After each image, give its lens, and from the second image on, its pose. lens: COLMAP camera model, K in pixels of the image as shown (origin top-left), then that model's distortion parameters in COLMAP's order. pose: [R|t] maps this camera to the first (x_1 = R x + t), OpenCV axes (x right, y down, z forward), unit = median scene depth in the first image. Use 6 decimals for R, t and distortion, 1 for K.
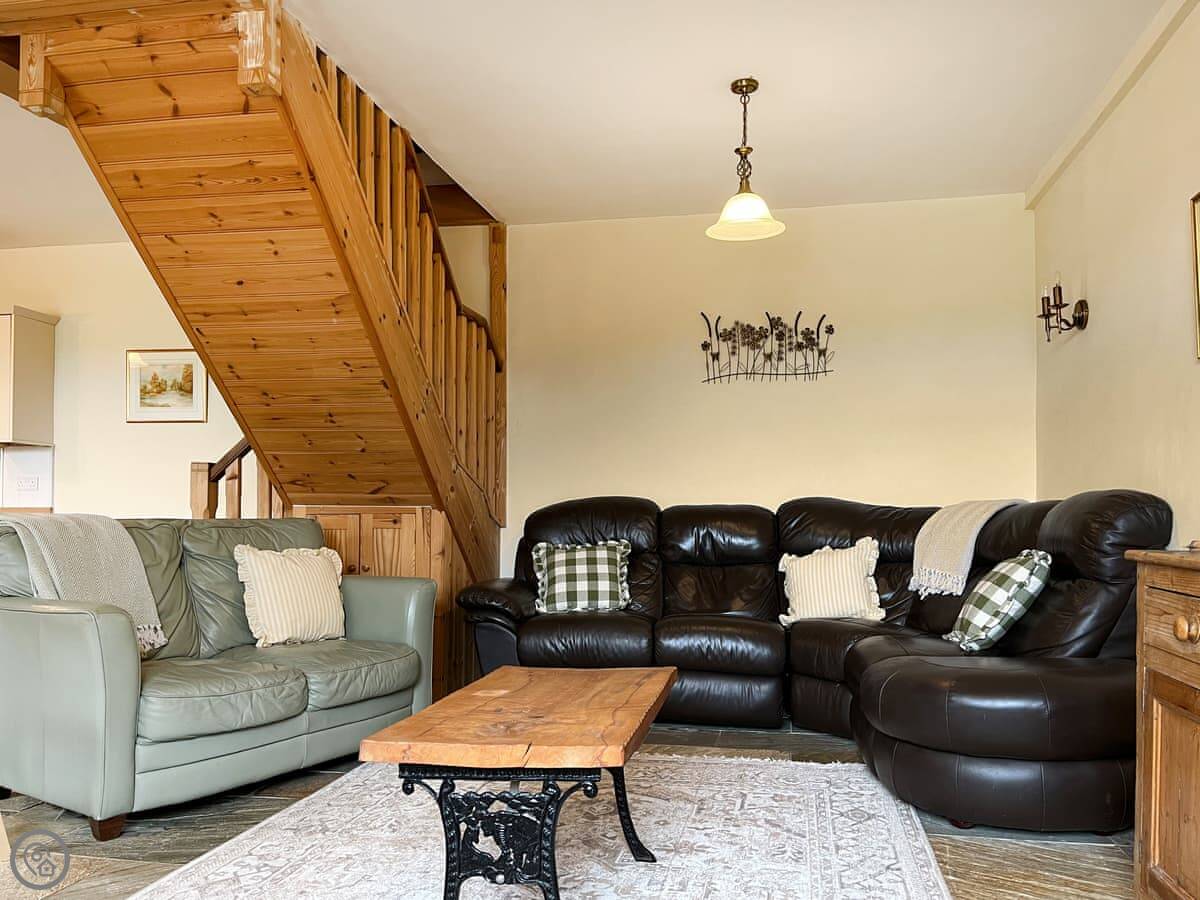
lens RADIAL K [[950.8, 0, 600.1], [0, 950.8, 513.2], [0, 0, 1]] dist [0.062934, -0.006029]
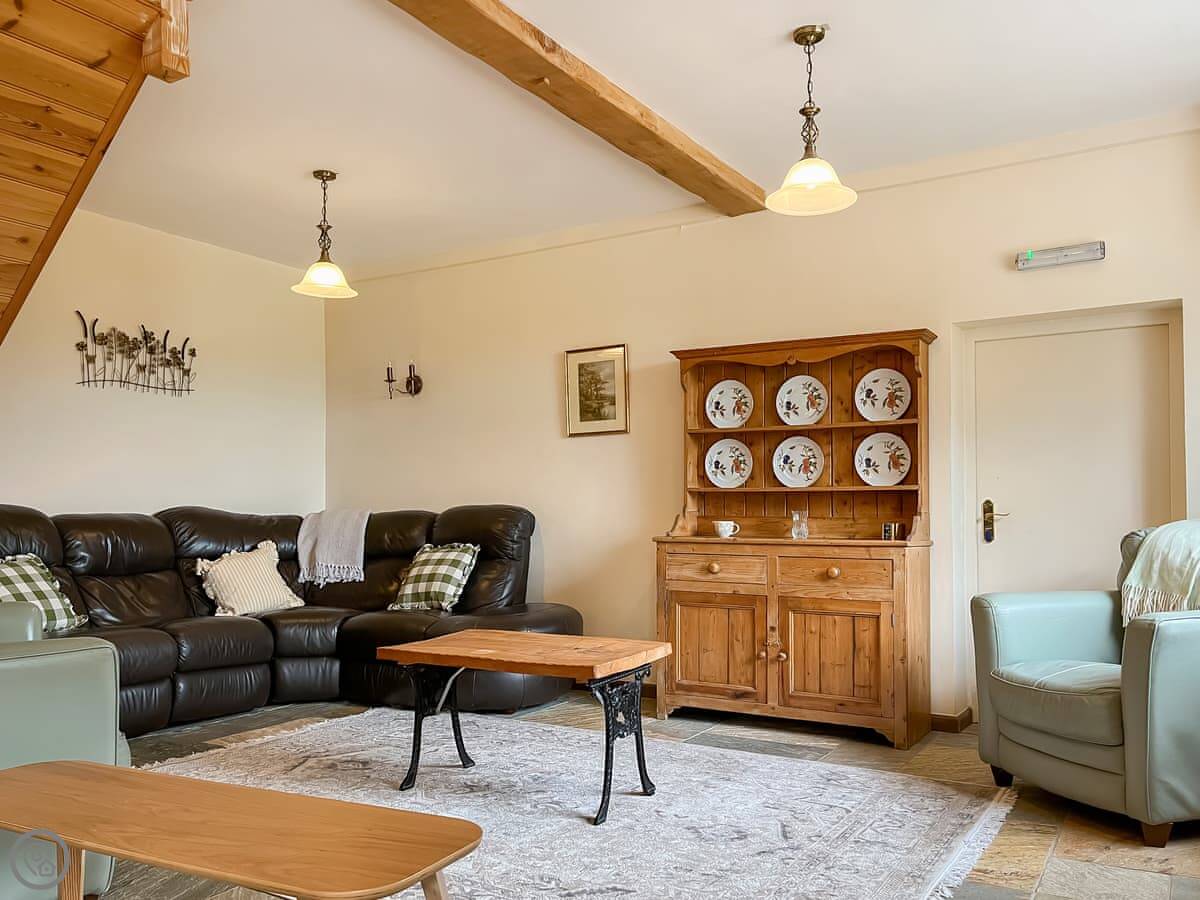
lens RADIAL K [[1045.8, 0, 599.7], [0, 1045.8, 502.0], [0, 0, 1]] dist [0.087979, 0.004856]
pose [[0.326999, 0.008419, 0.944987, -0.811301], [0.004432, 0.999936, -0.010442, -0.007313], [-0.945014, 0.007602, 0.326940, 0.180482]]
